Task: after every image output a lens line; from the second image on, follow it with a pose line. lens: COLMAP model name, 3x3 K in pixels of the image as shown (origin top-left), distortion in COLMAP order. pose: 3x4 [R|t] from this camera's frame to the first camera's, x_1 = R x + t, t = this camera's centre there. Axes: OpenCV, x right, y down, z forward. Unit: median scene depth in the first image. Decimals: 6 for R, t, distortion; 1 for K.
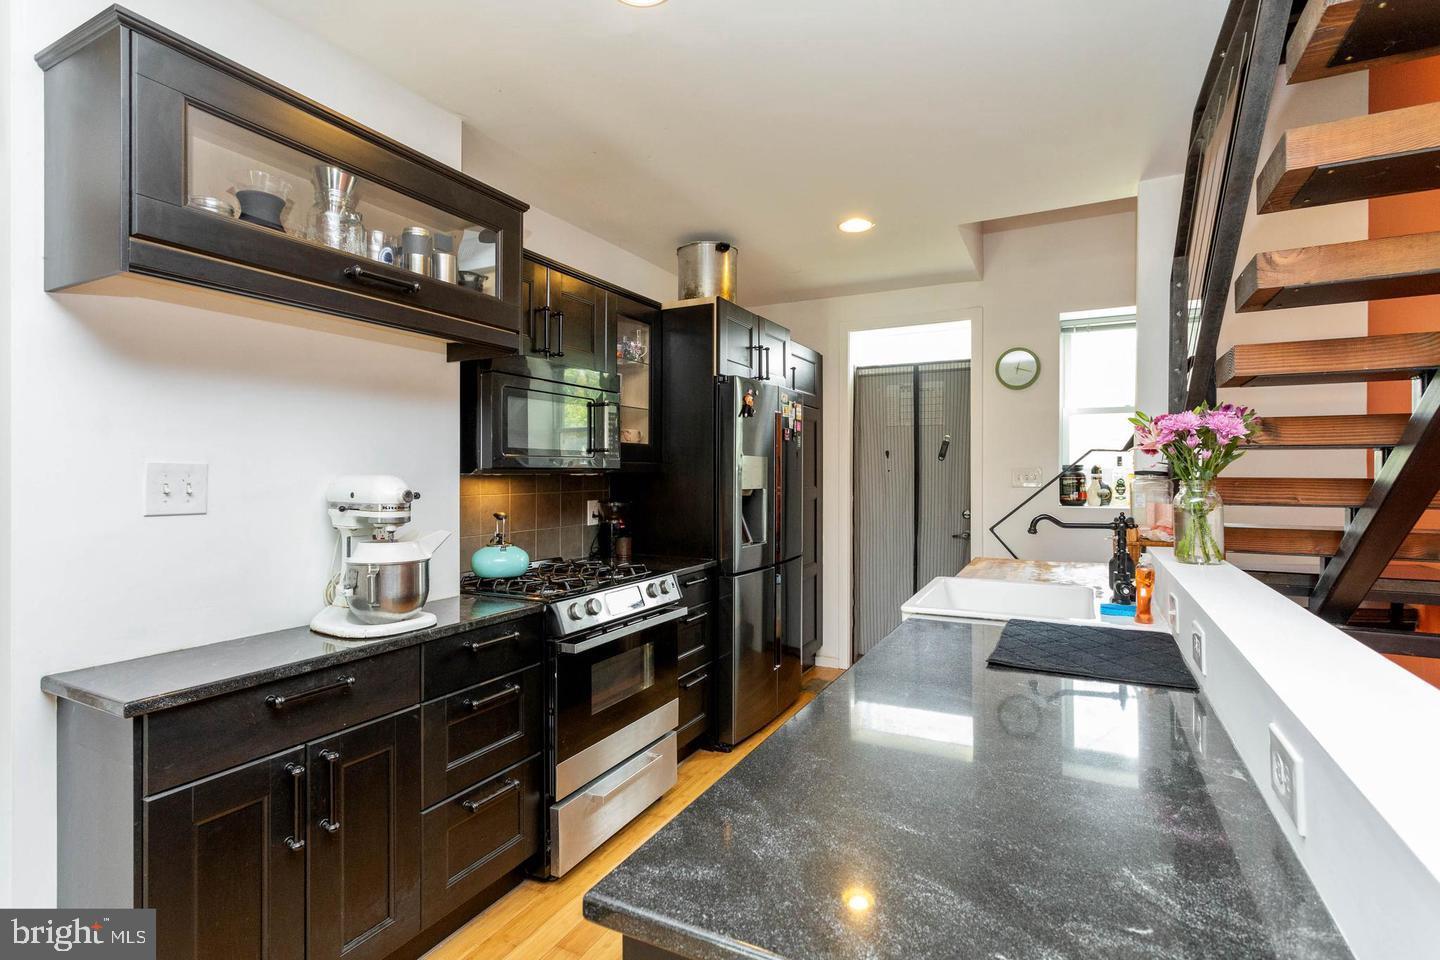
lens RADIAL K [[682.5, 0, 723.3], [0, 682.5, 472.6], [0, 0, 1]] dist [-0.002921, 0.001158]
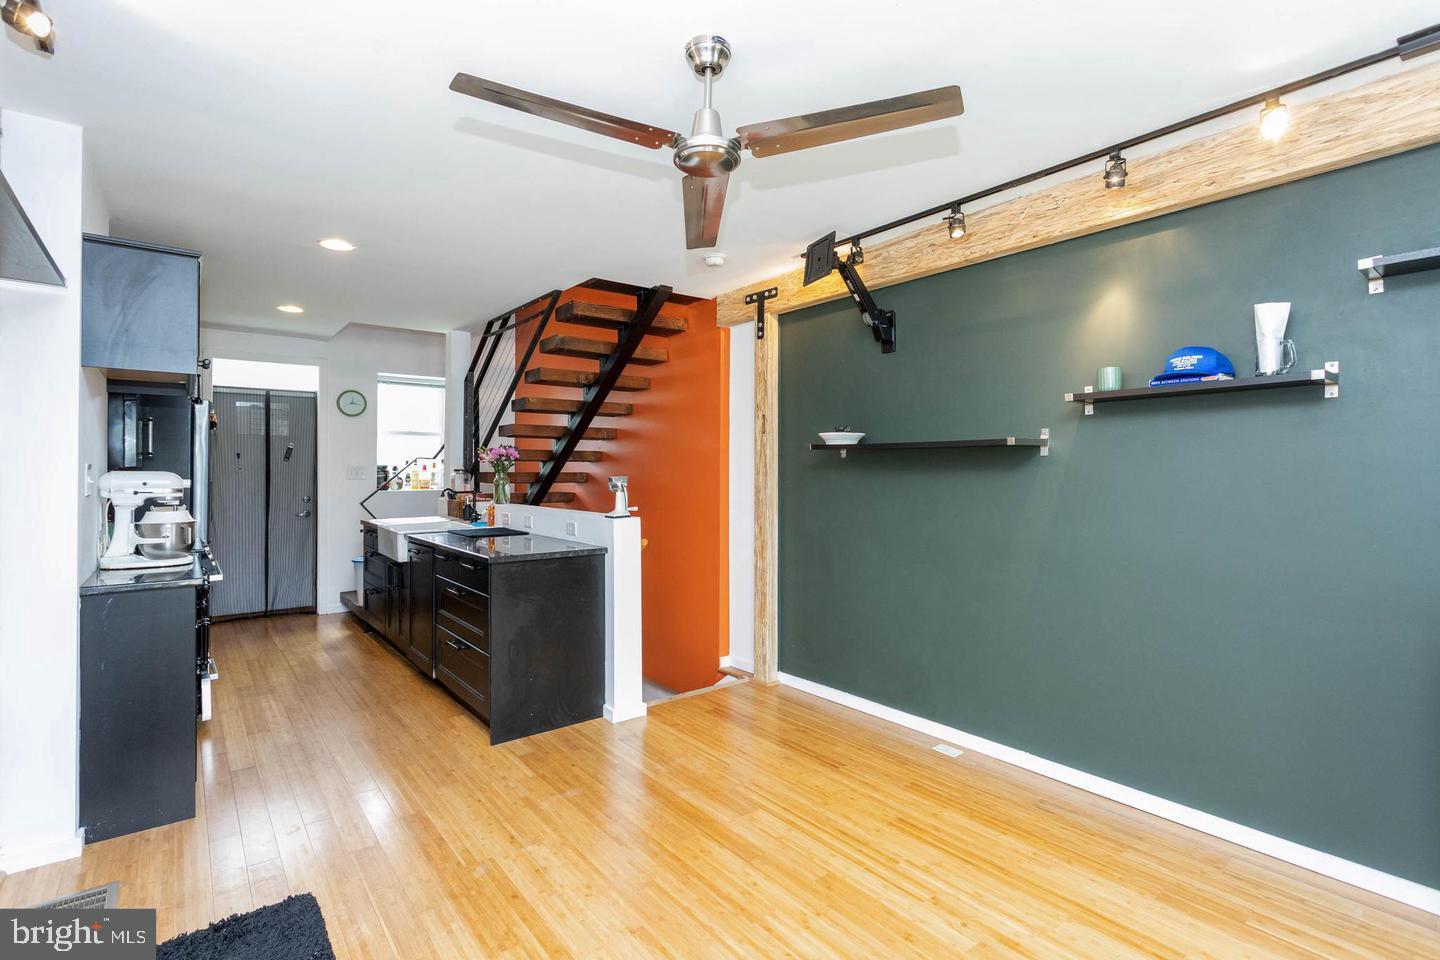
lens RADIAL K [[682.5, 0, 719.6], [0, 682.5, 470.5], [0, 0, 1]] dist [-0.002921, 0.001158]
pose [[0.409015, -0.000947, 0.912527, -0.649397], [-0.000311, 0.999999, 0.001177, -0.000982], [-0.912528, -0.000766, 0.409014, -0.406452]]
